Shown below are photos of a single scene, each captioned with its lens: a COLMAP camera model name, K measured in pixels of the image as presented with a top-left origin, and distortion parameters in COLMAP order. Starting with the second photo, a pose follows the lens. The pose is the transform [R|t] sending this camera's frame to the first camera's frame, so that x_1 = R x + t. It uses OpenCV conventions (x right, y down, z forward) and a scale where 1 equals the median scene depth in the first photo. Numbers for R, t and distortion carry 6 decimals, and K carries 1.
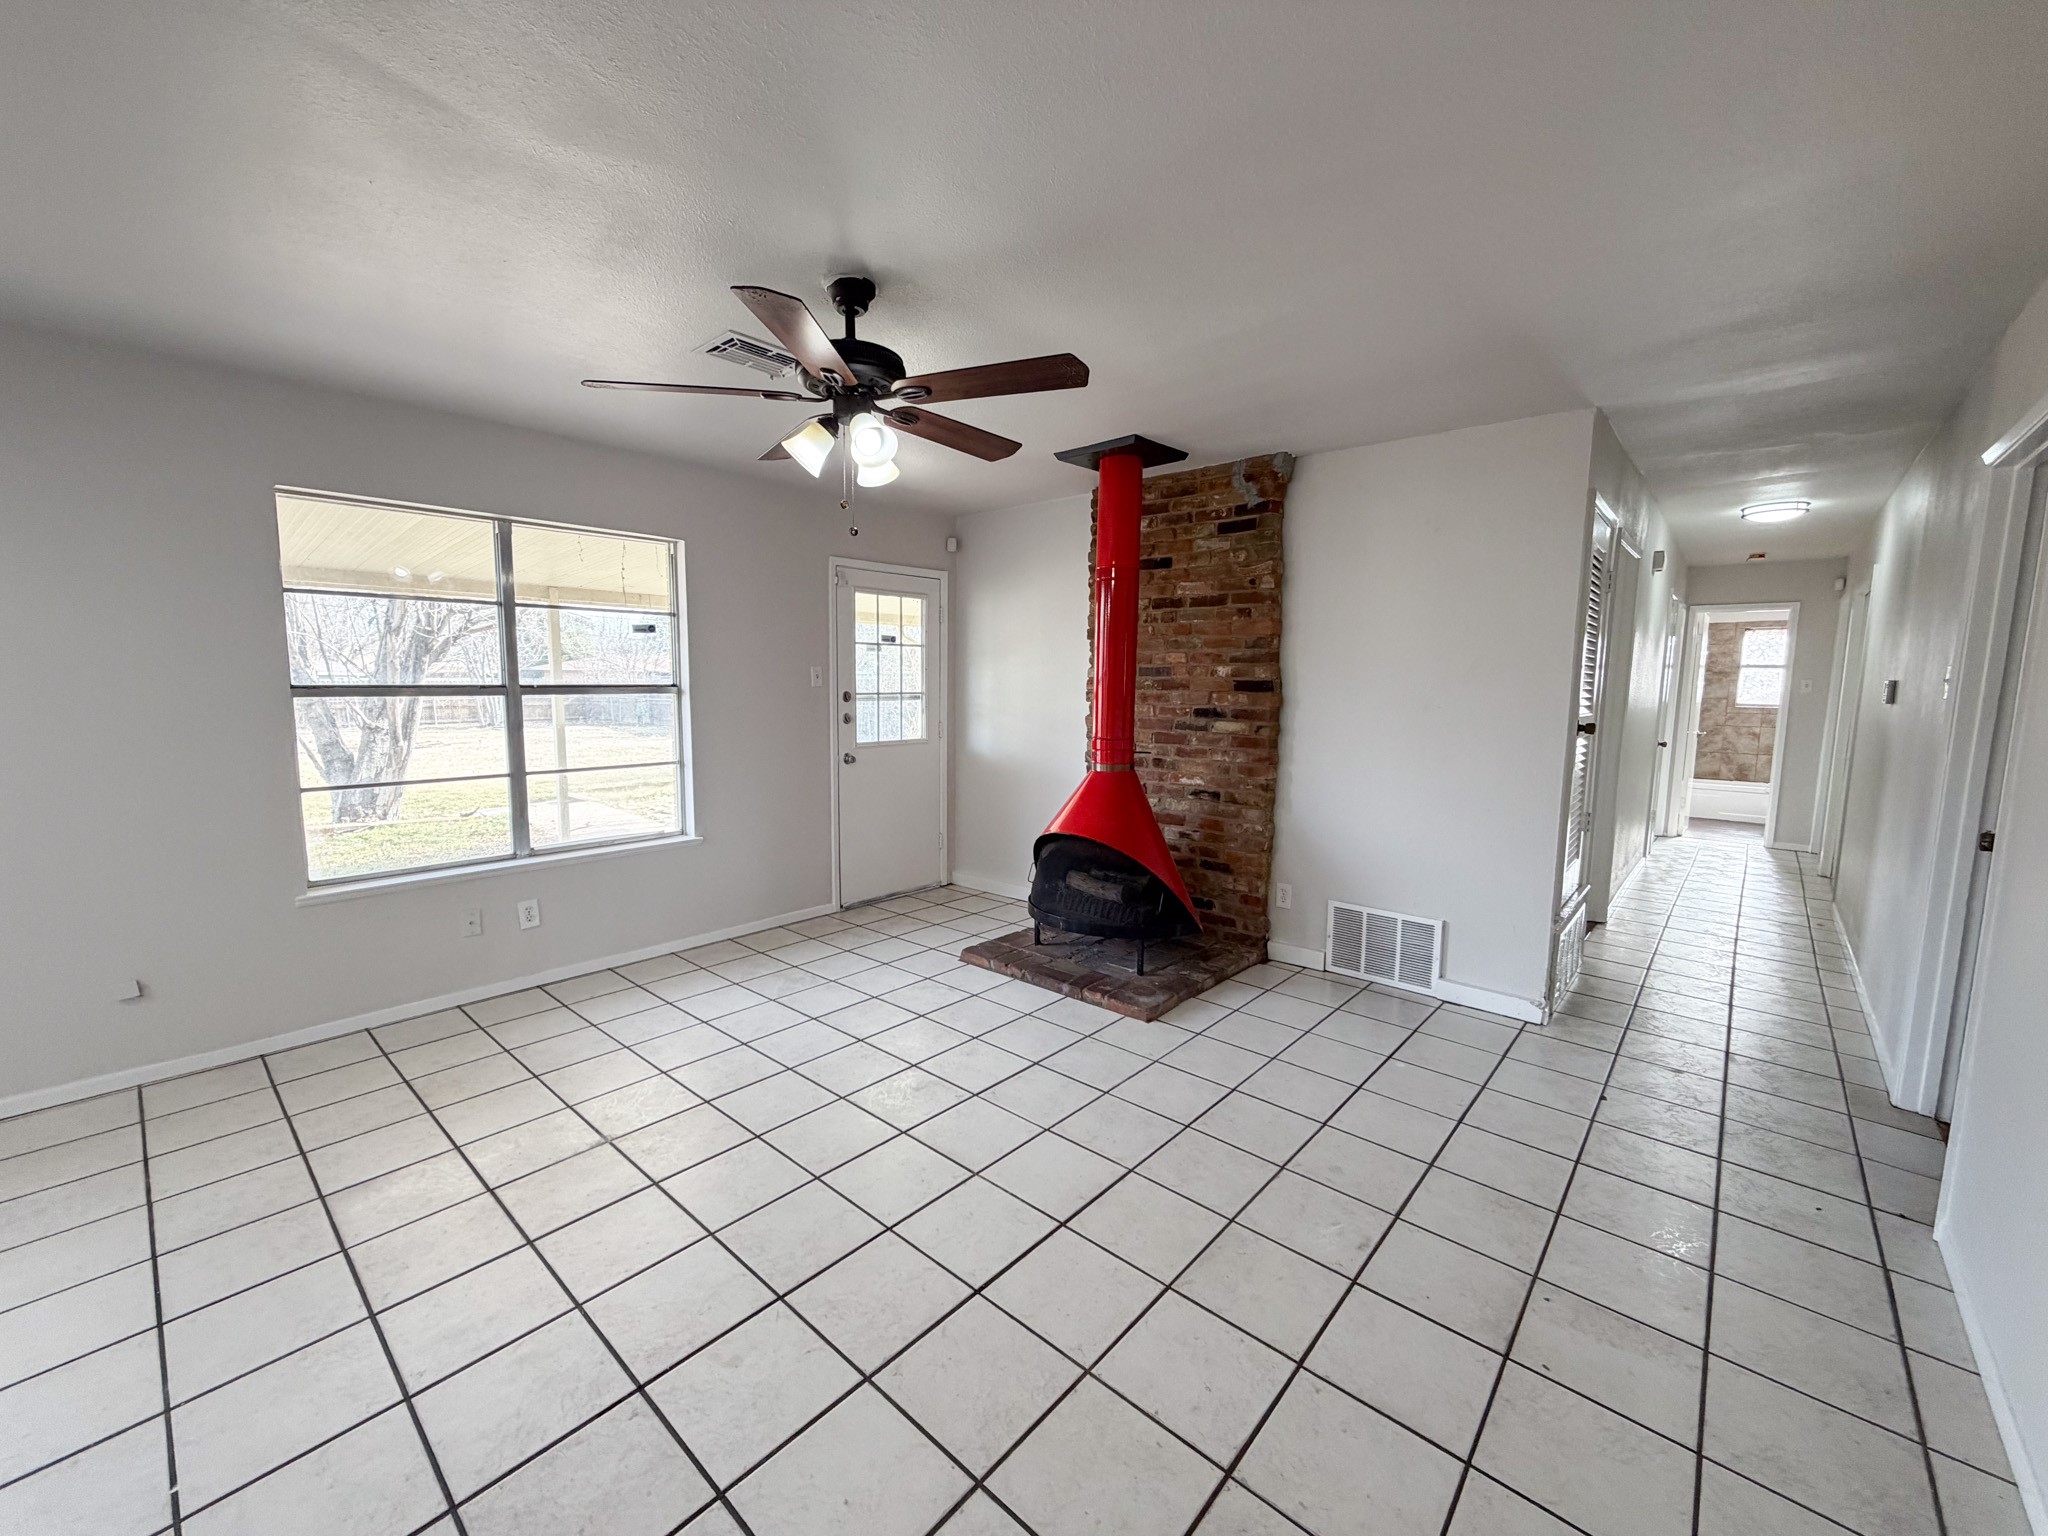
lens RADIAL K [[821.7, 0, 1037.2], [0, 821.7, 766.2], [0, 0, 1]] dist [-0.002600, 0.000507]
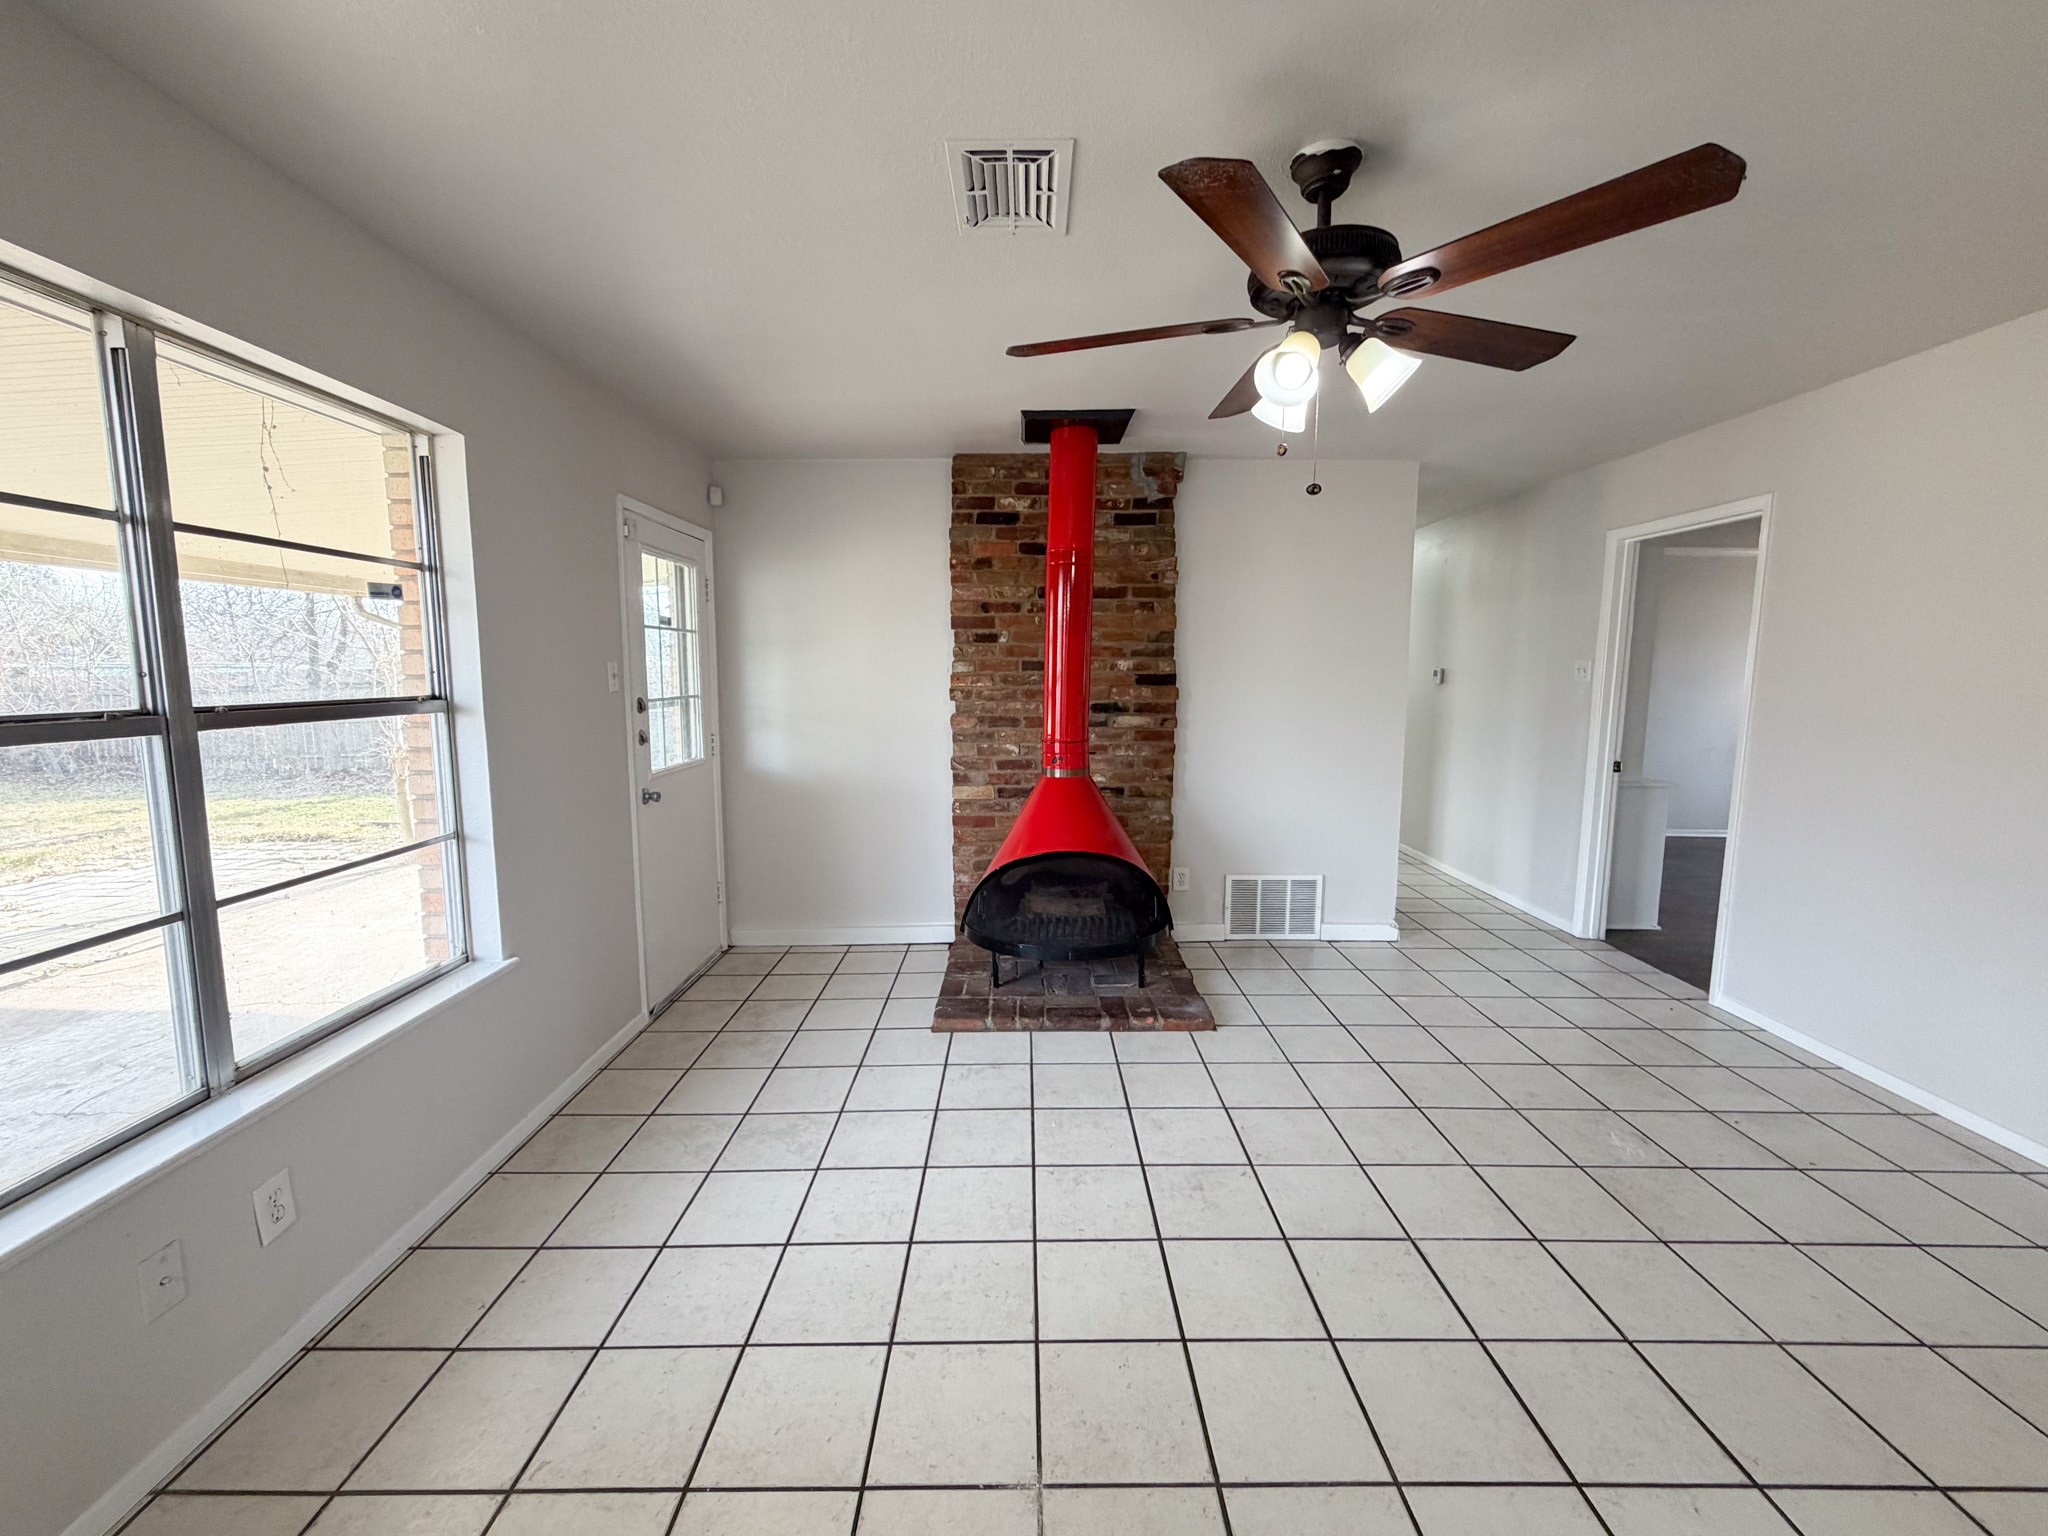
lens RADIAL K [[821.7, 0, 1022.6], [0, 821.7, 765.5], [0, 0, 1]] dist [-0.002600, 0.000507]
pose [[0.751249, -0.086502, 0.654326, -0.536301], [0.078303, 0.996054, 0.041777, -0.047355], [-0.655357, 0.019851, 0.755058, 0.345517]]
